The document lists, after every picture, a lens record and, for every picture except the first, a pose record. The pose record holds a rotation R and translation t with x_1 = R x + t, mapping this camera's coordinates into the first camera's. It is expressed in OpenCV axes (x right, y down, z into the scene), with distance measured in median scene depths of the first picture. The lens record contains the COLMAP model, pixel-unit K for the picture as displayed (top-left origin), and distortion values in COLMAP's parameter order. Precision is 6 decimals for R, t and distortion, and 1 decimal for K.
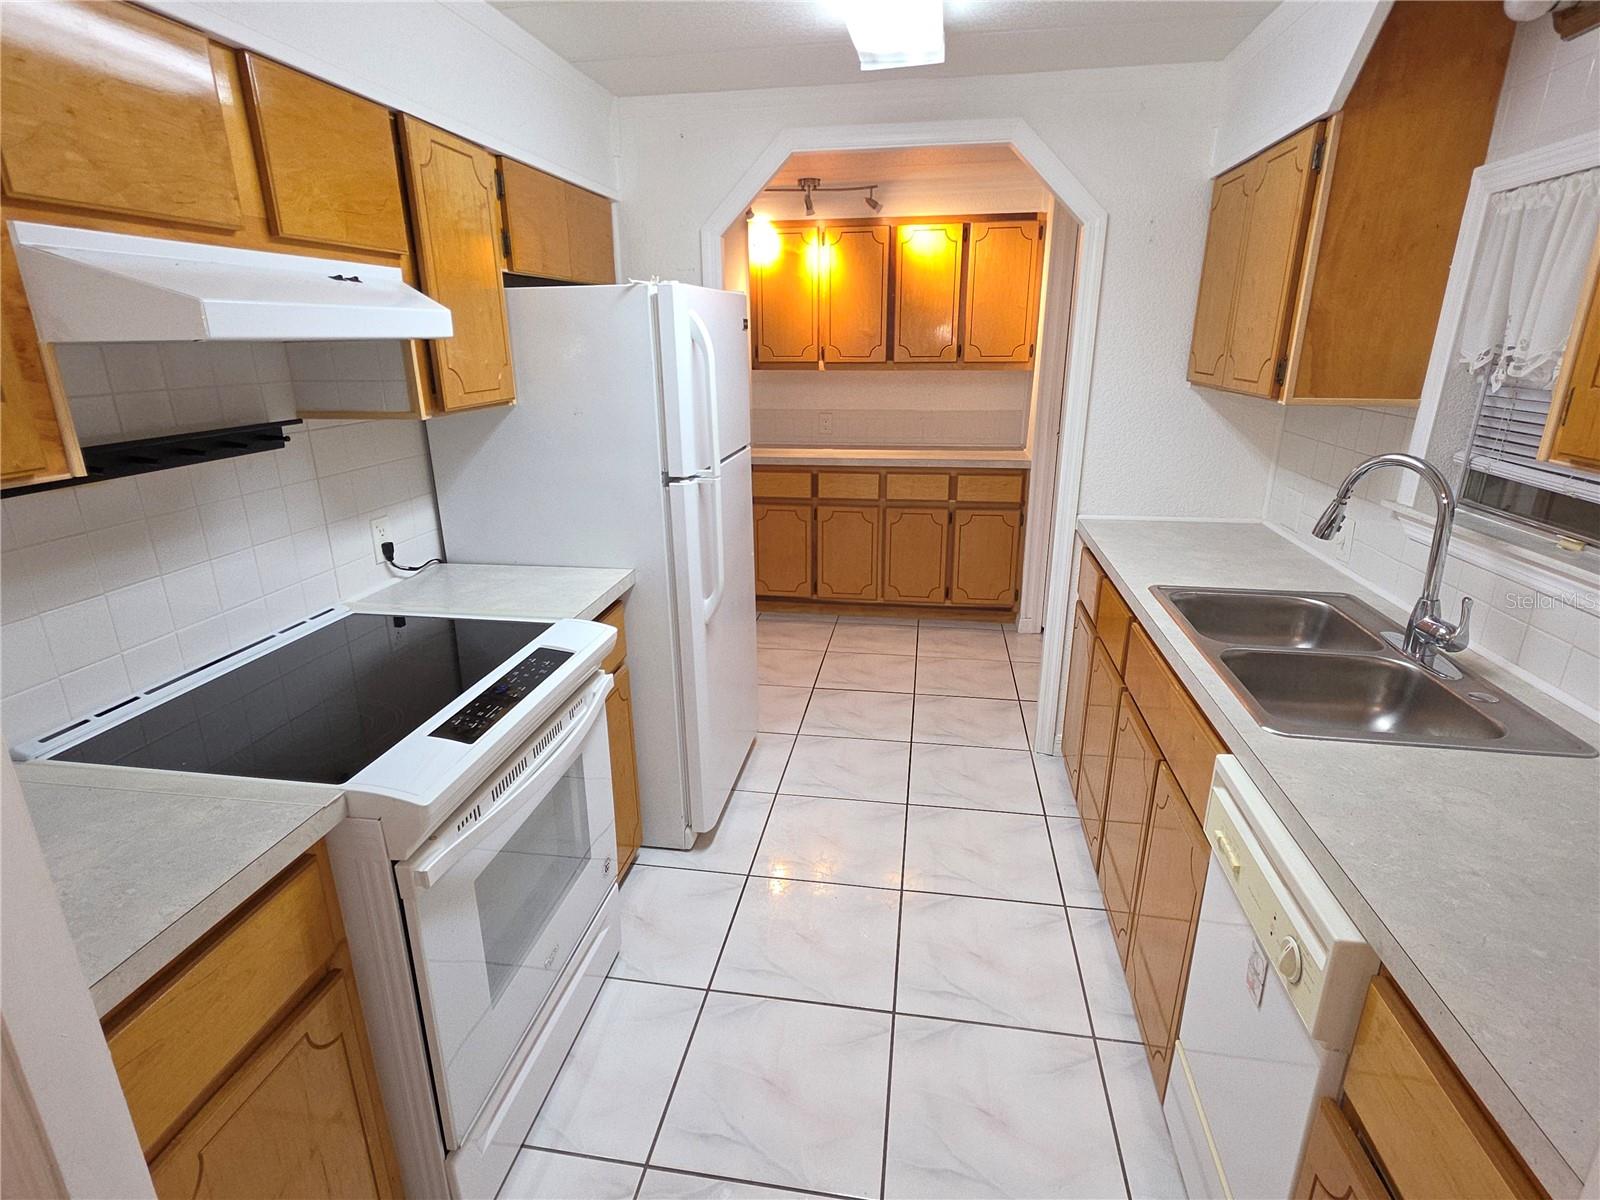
lens RADIAL K [[806.9, 0, 794.7], [0, 806.9, 597.6], [0, 0, 1]] dist [-0.022892, -0.003788]
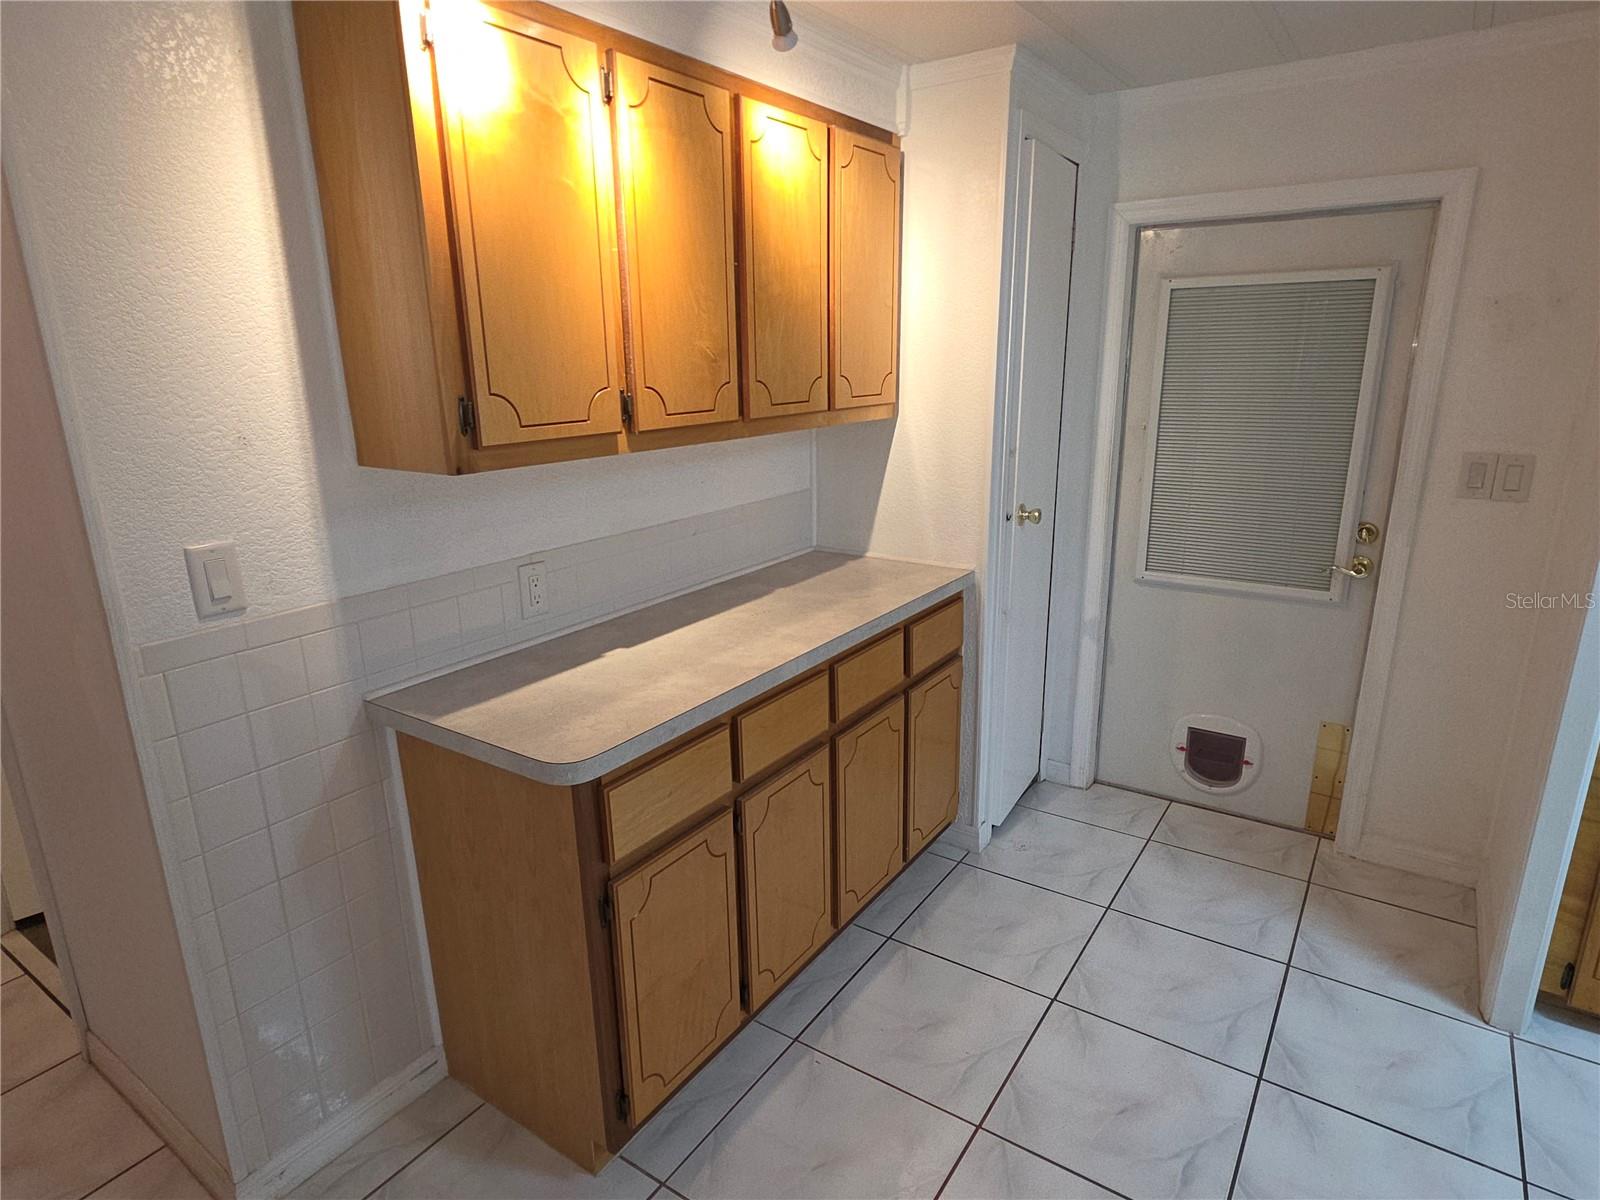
lens RADIAL K [[910.8, 0, 800.0], [0, 910.8, 604.7], [0, 0, 1]] dist [0.004962, 0.000463]
pose [[0.421980, -0.242402, 0.873598, -0.324016], [0.287435, 0.949652, 0.124664, -0.255525], [-0.859833, 0.198497, 0.470410, 0.778493]]
